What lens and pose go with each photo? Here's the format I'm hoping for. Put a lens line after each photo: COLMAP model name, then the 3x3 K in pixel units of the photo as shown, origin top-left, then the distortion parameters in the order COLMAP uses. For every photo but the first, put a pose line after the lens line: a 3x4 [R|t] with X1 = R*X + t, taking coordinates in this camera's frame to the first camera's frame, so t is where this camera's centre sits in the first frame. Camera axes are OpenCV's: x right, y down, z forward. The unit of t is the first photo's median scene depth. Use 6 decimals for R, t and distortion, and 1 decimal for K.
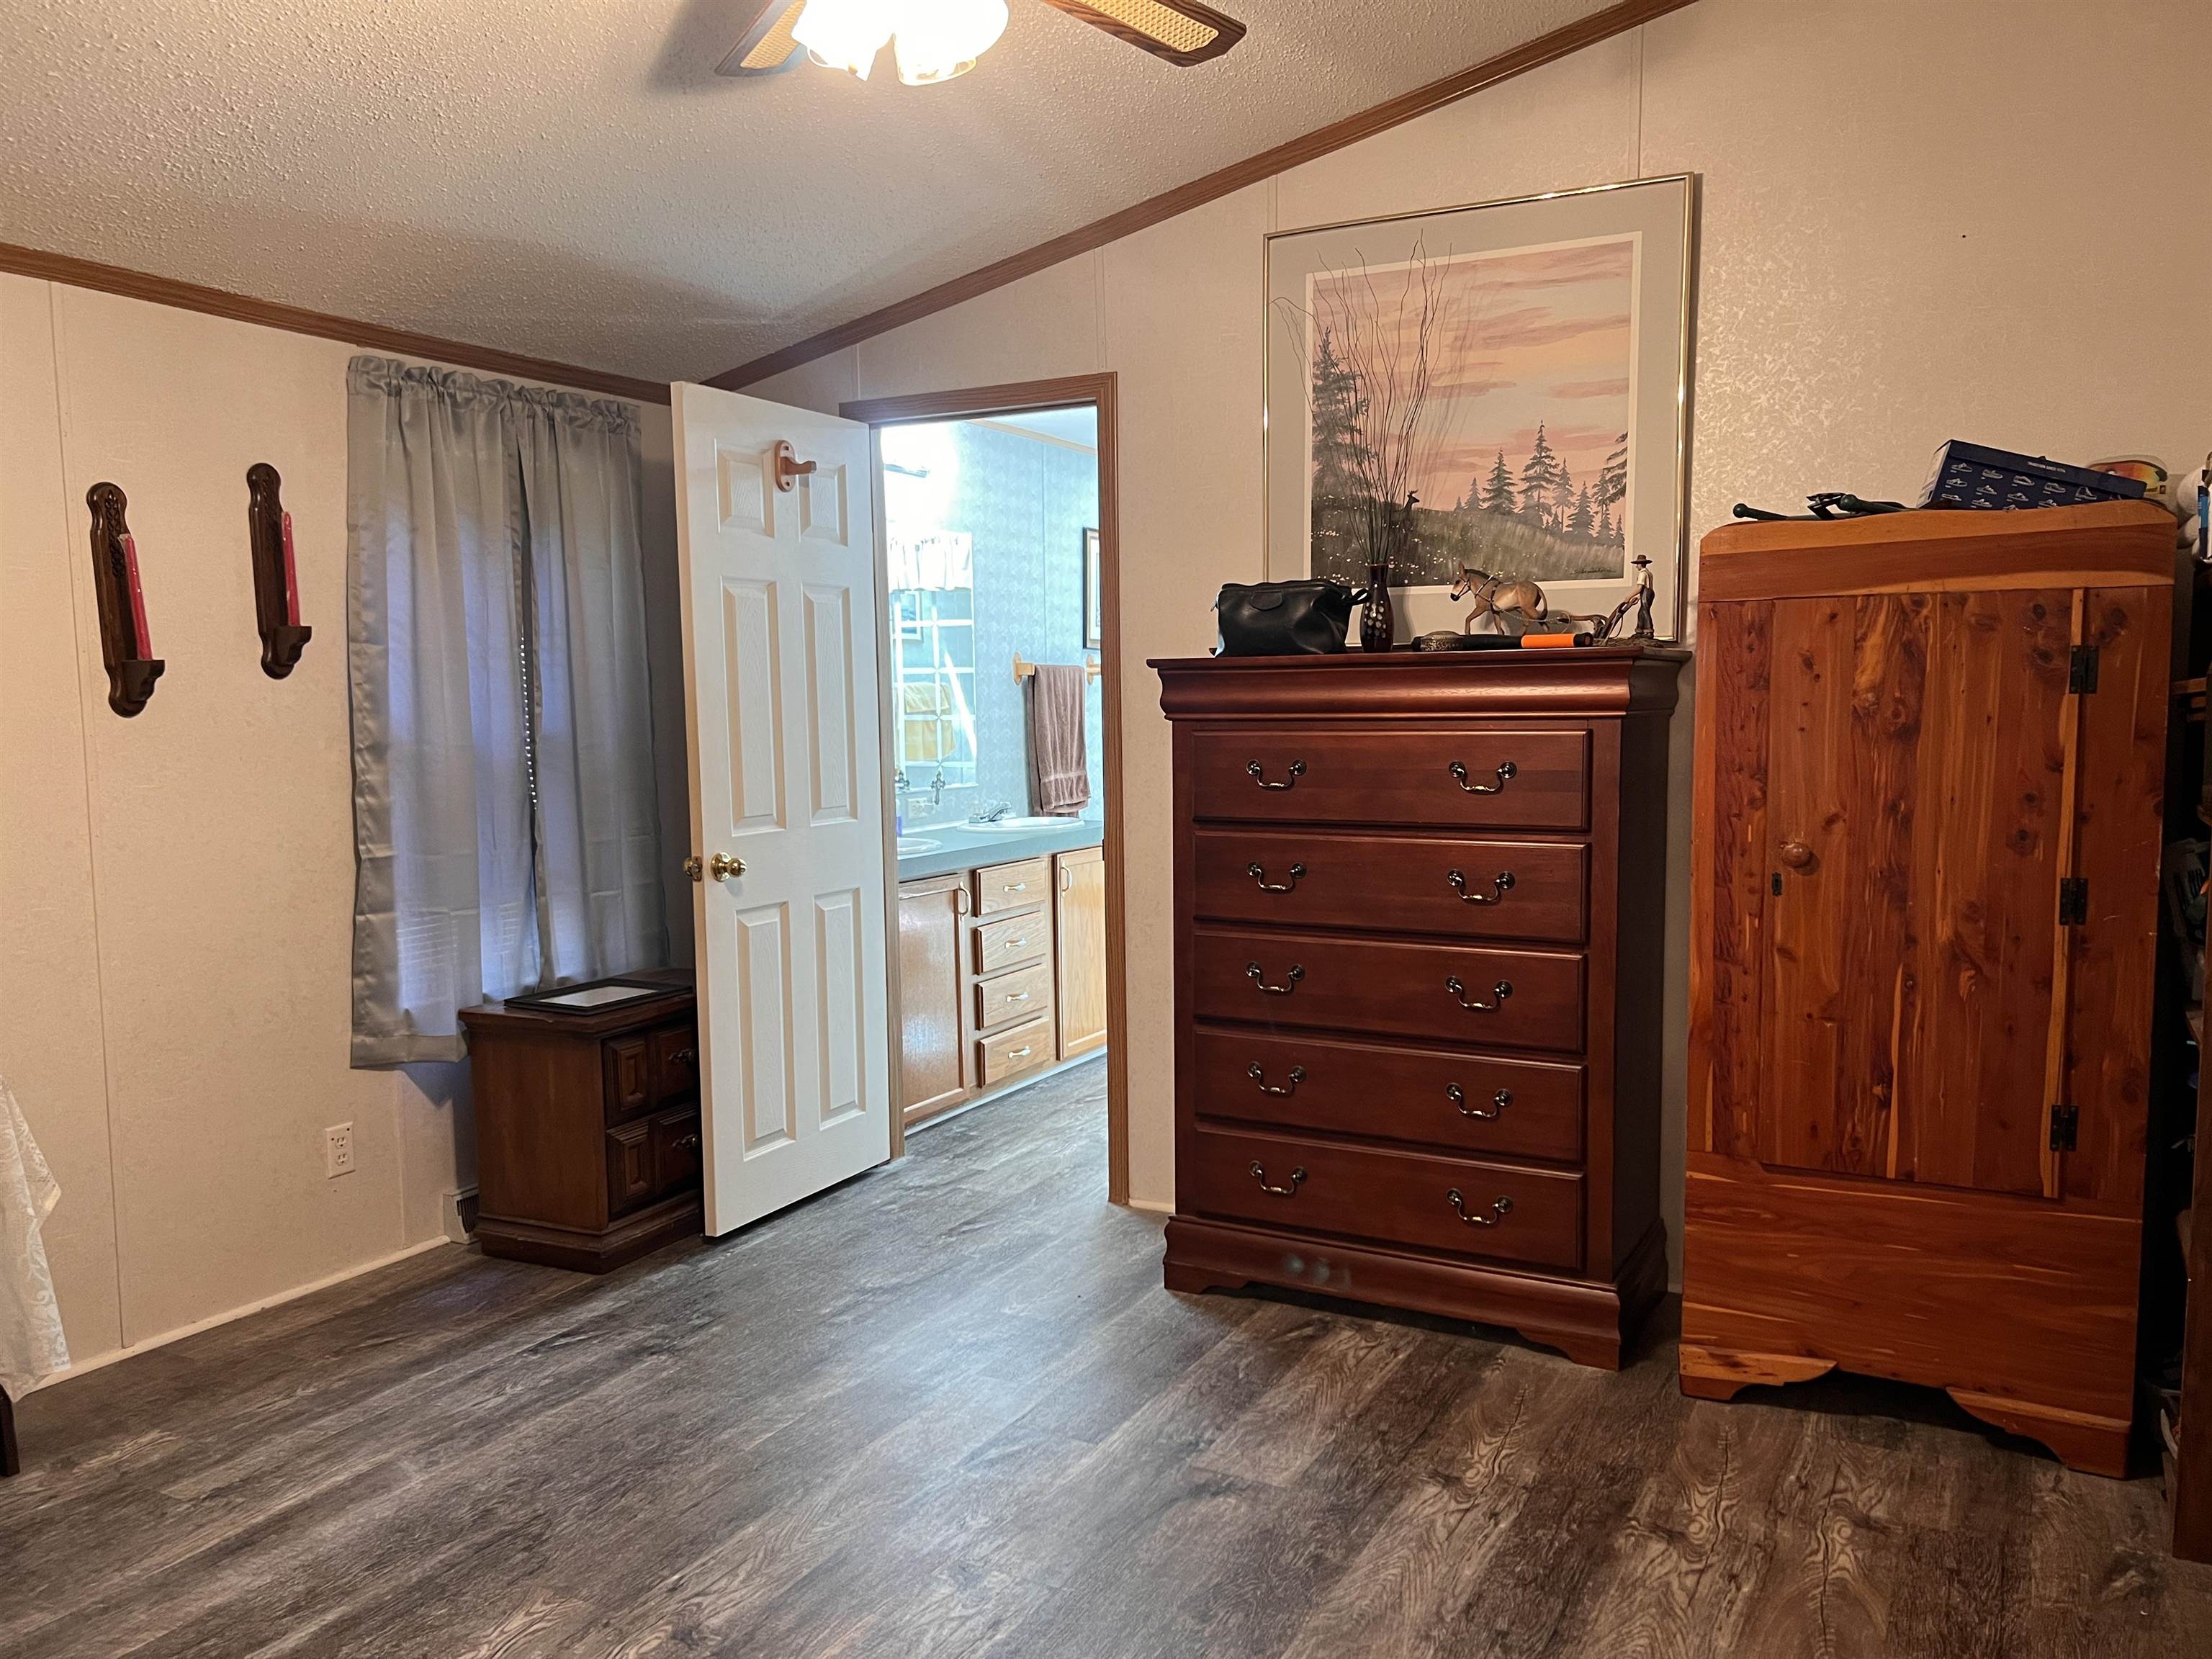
lens RADIAL K [[1681.3, 0, 1110.5], [0, 1681.3, 830.3], [0, 0, 1]] dist [0.030977, -0.005962]
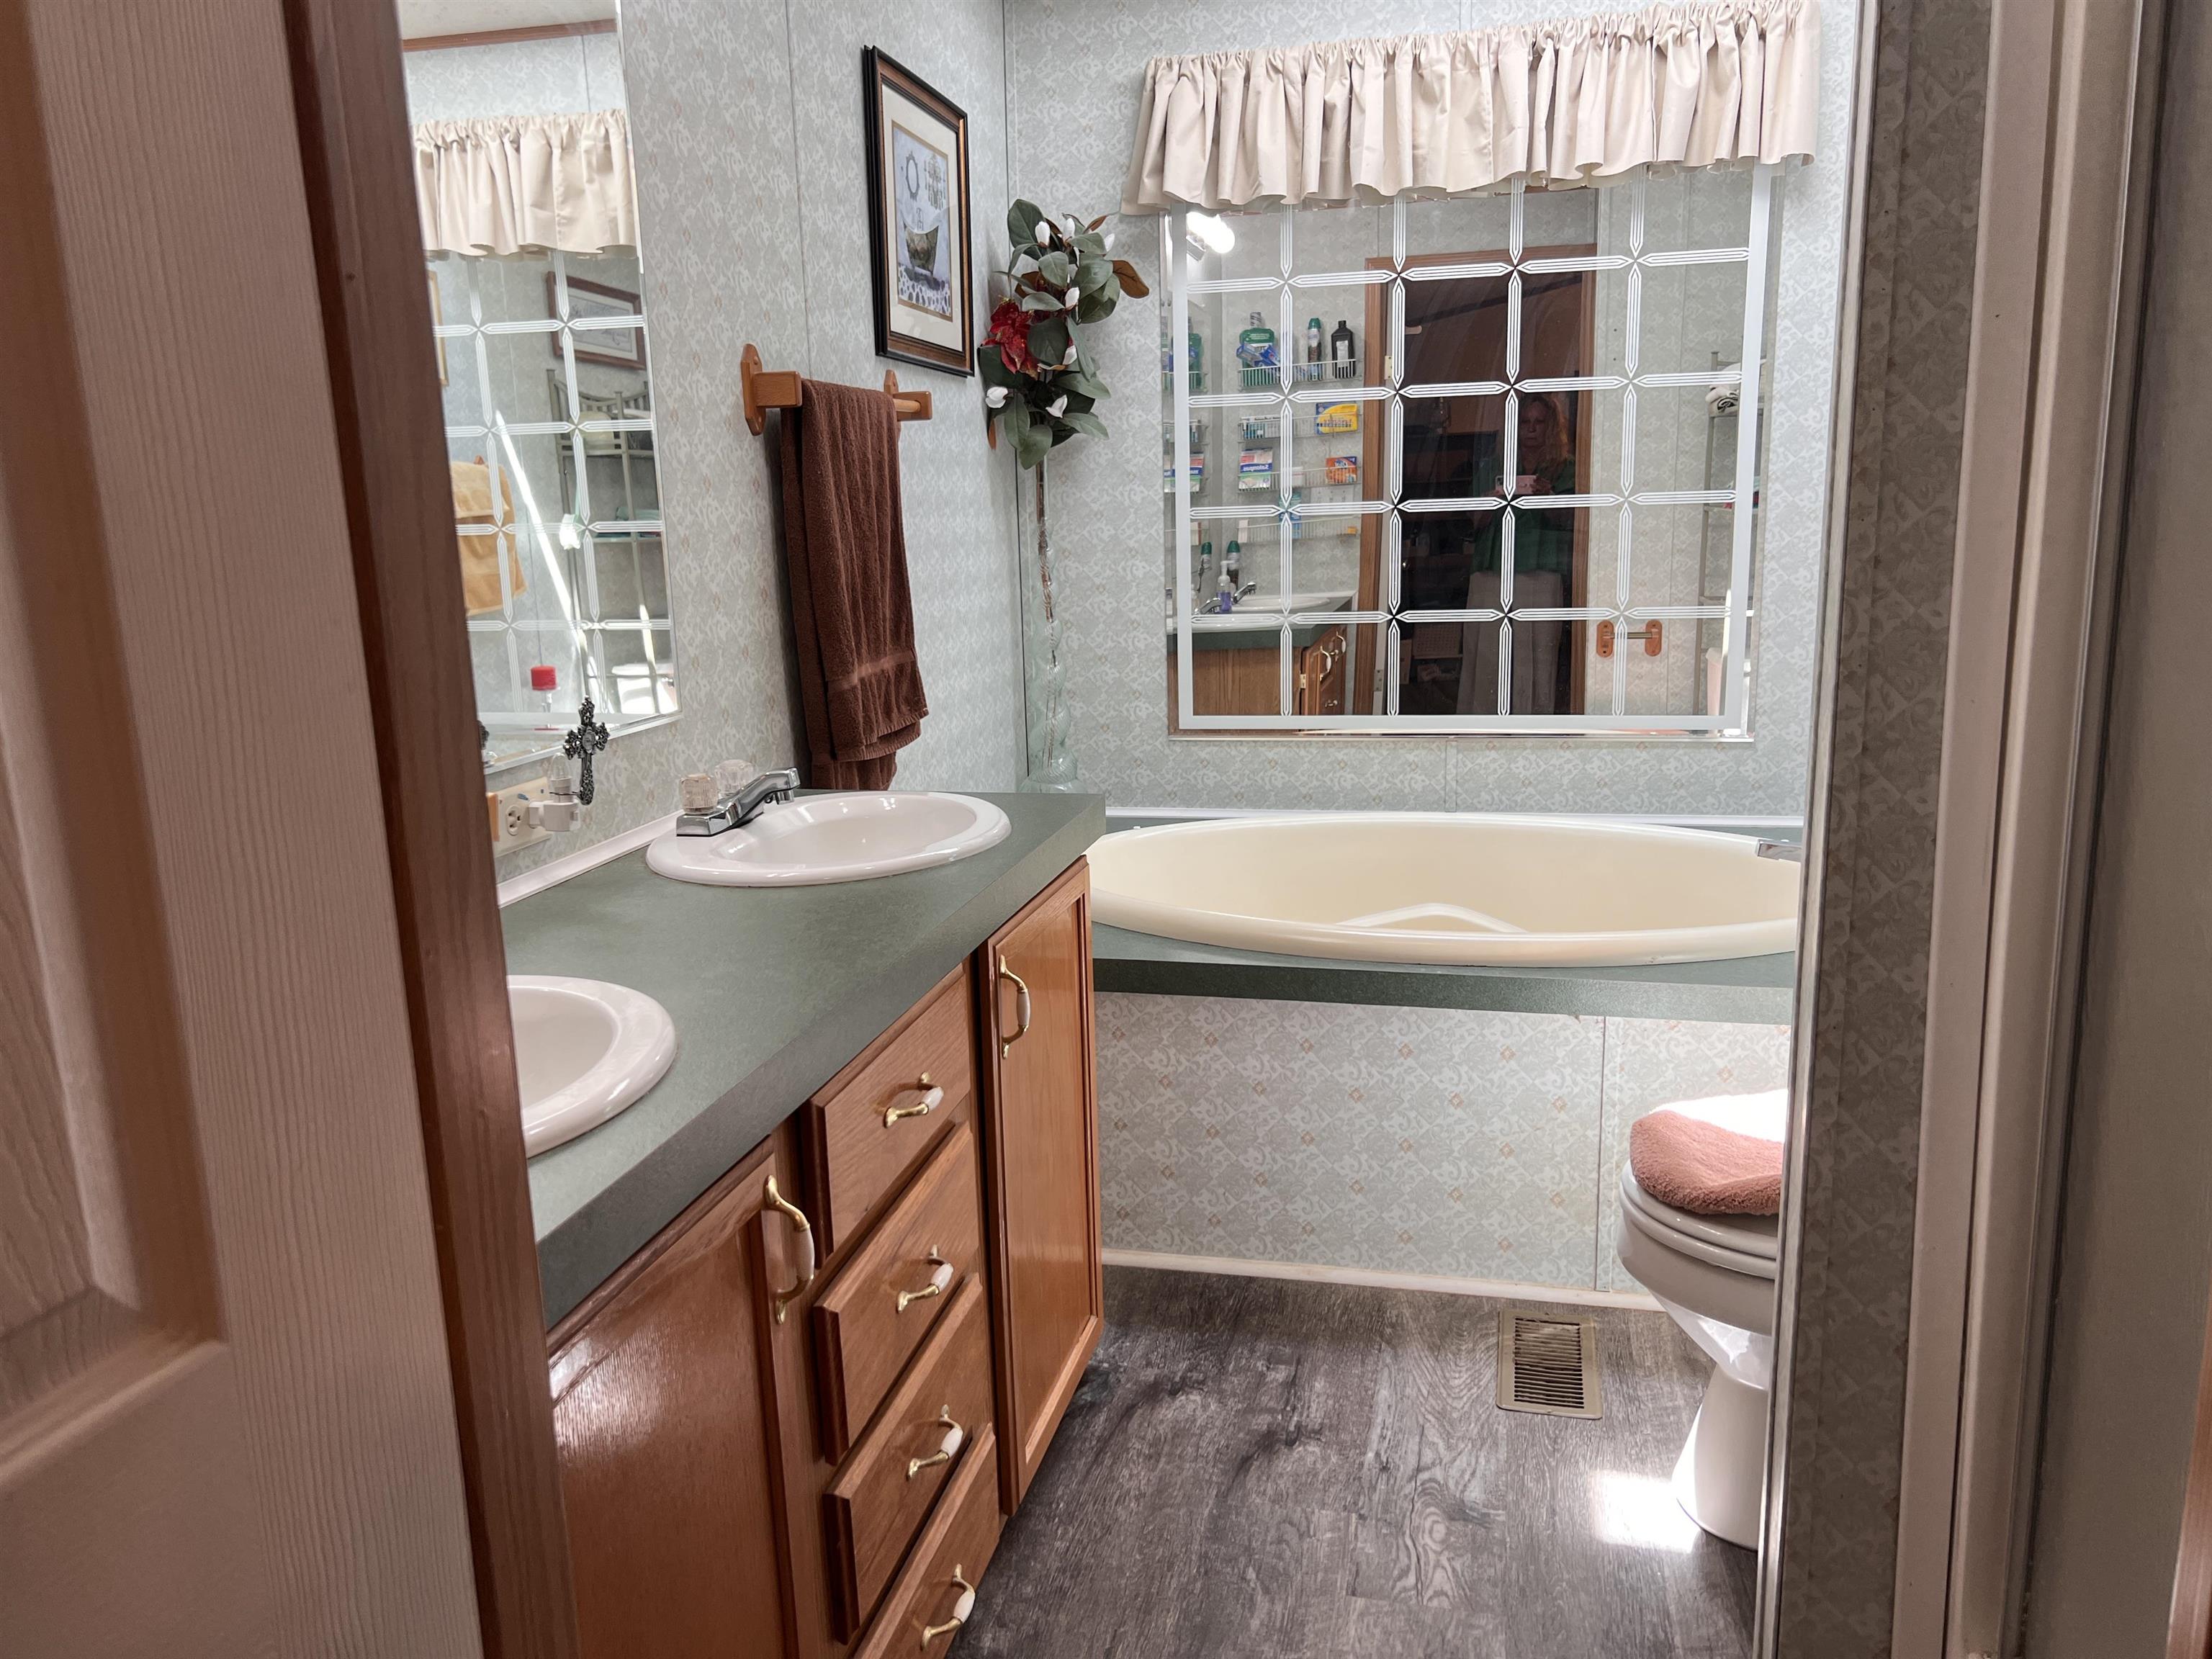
lens RADIAL K [[1681.3, 0, 1095.8], [0, 1681.3, 847.8], [0, 0, 1]] dist [0.030977, -0.005962]
pose [[0.966259, -0.065861, 0.249009, -0.080457], [0.035058, 0.991388, 0.126176, -0.039078], [-0.255174, -0.113189, 0.960247, 0.595651]]
